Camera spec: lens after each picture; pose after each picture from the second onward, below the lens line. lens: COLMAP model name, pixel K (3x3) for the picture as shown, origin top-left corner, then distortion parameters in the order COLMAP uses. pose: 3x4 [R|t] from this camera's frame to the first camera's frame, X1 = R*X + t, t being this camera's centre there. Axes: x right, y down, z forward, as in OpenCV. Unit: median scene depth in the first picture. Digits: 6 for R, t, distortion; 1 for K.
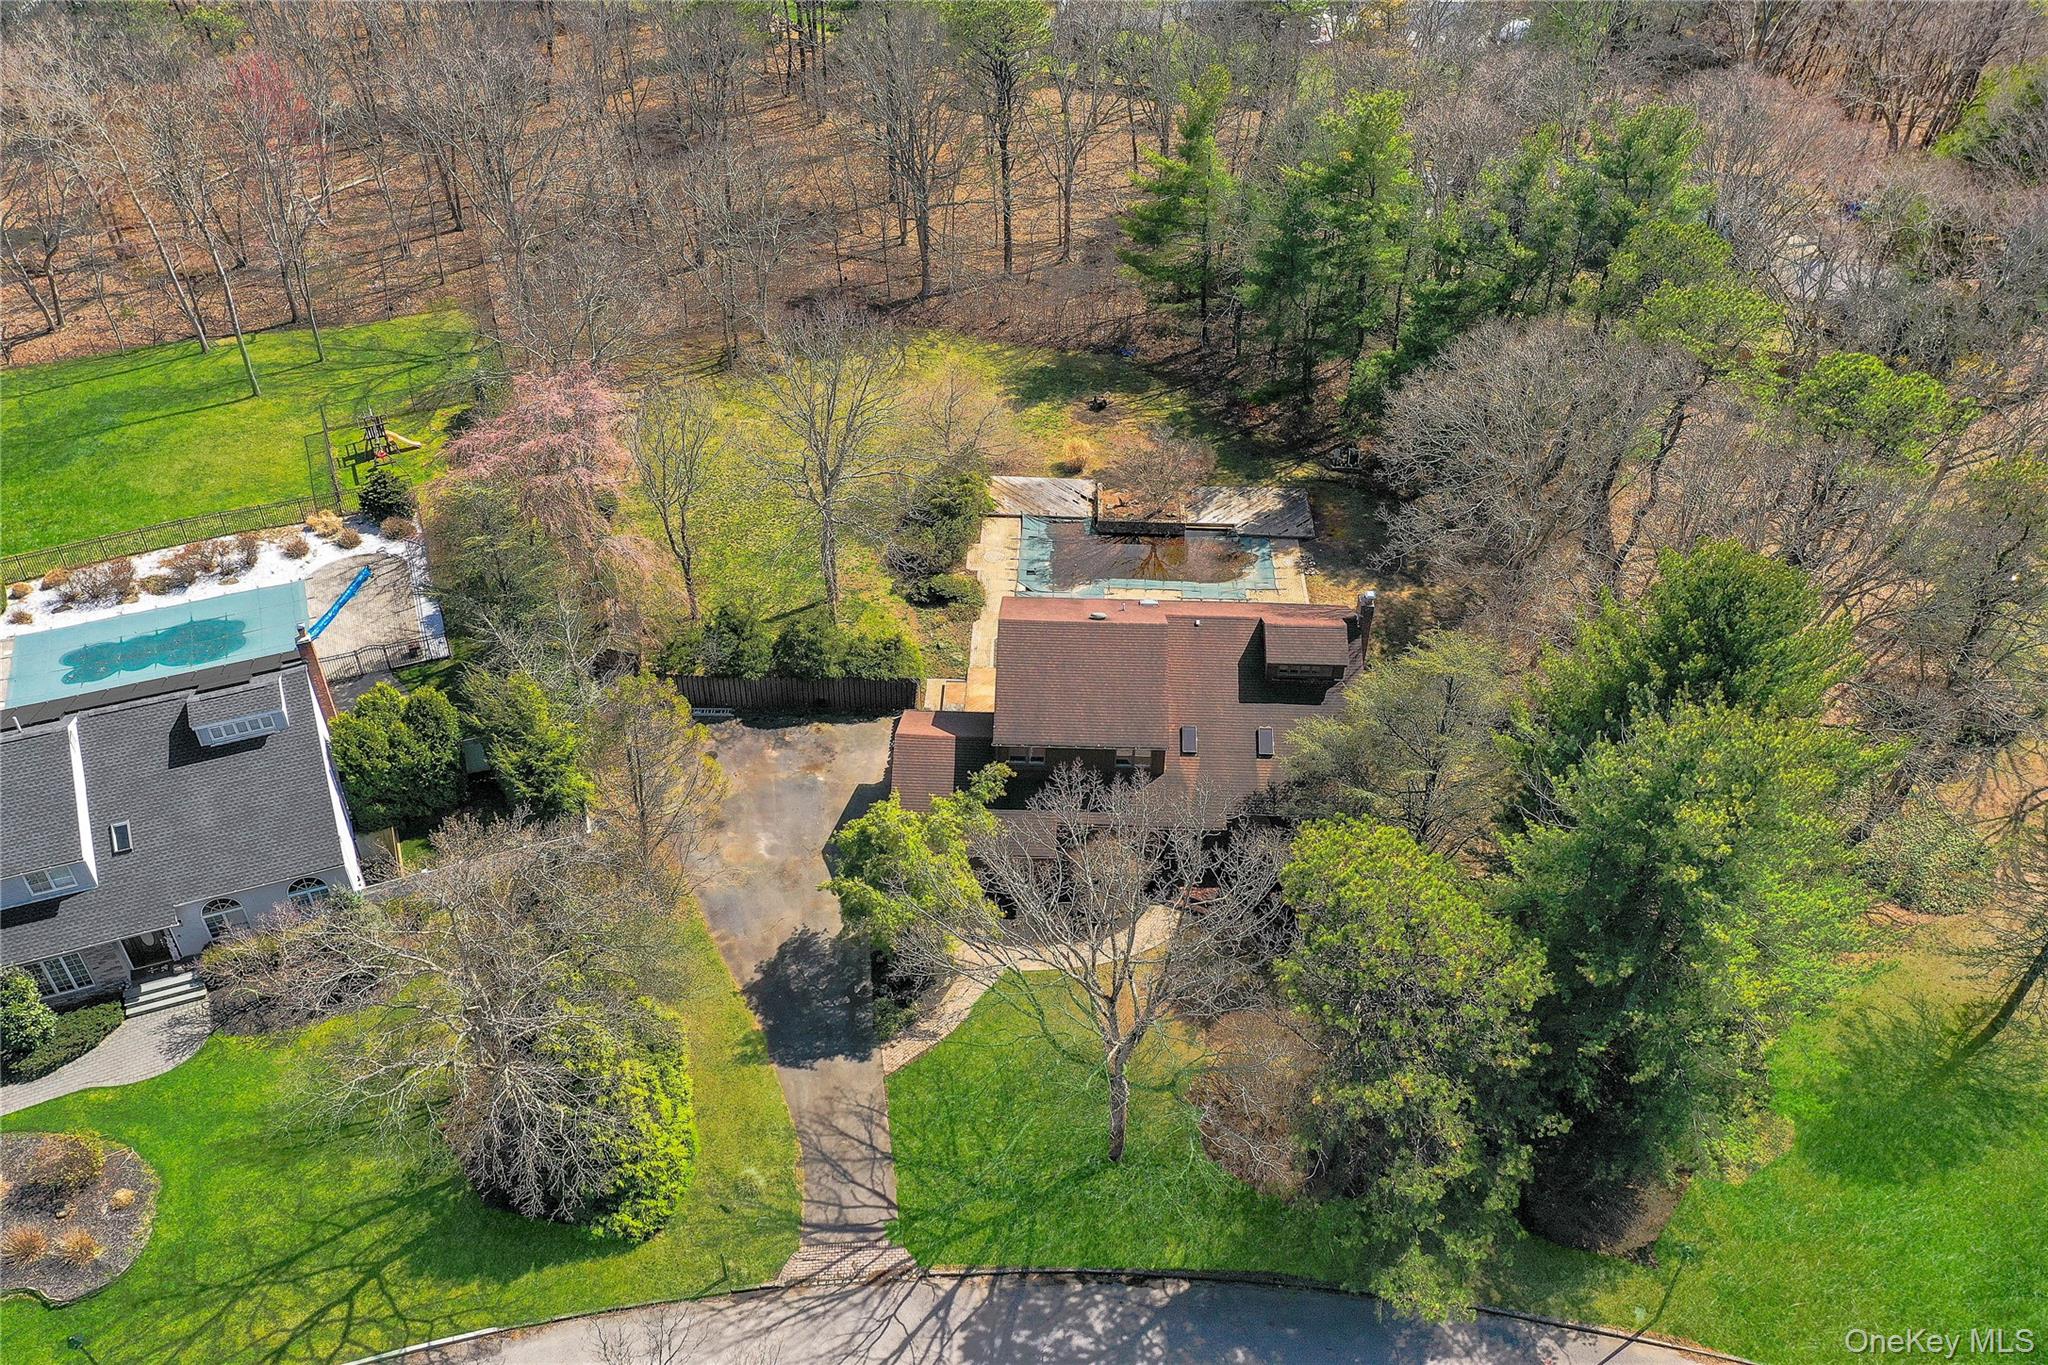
lens RADIAL K [[1587.0, 0, 1024.0], [0, 1587.0, 682.5], [0, 0, 1]] dist [0.002020, -0.001509]
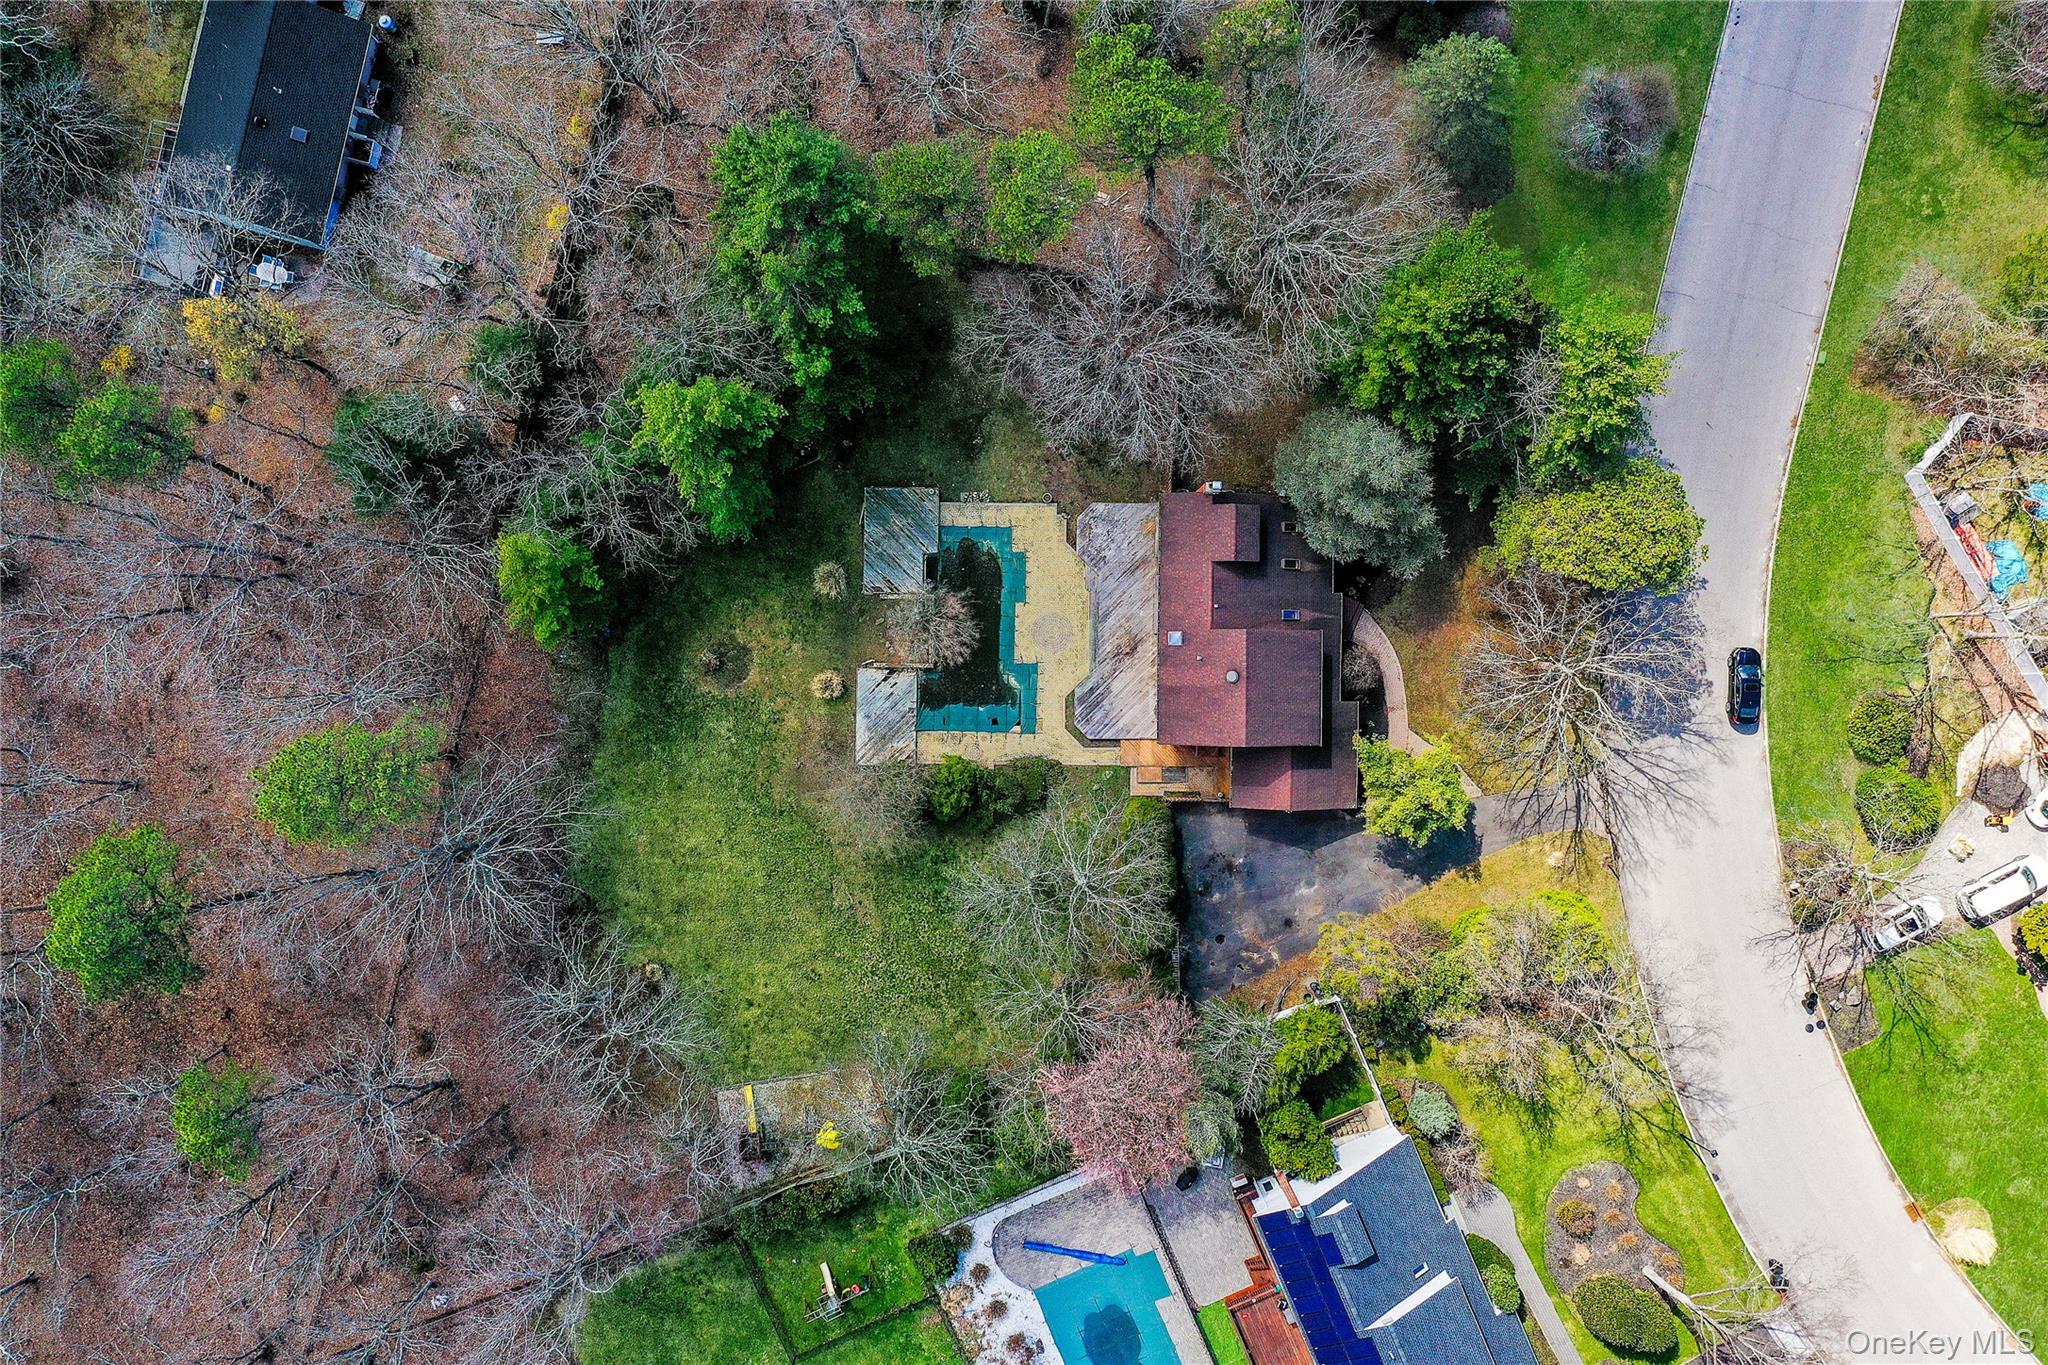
lens RADIAL K [[1587.0, 0, 1024.0], [0, 1587.0, 682.5], [0, 0, 1]] dist [0.002020, -0.001509]
pose [[-0.022619, -0.998695, -0.045783, 0.133552], [0.642268, -0.049611, 0.764873, -1.477394], [-0.766147, -0.012104, 0.642552, 0.277371]]
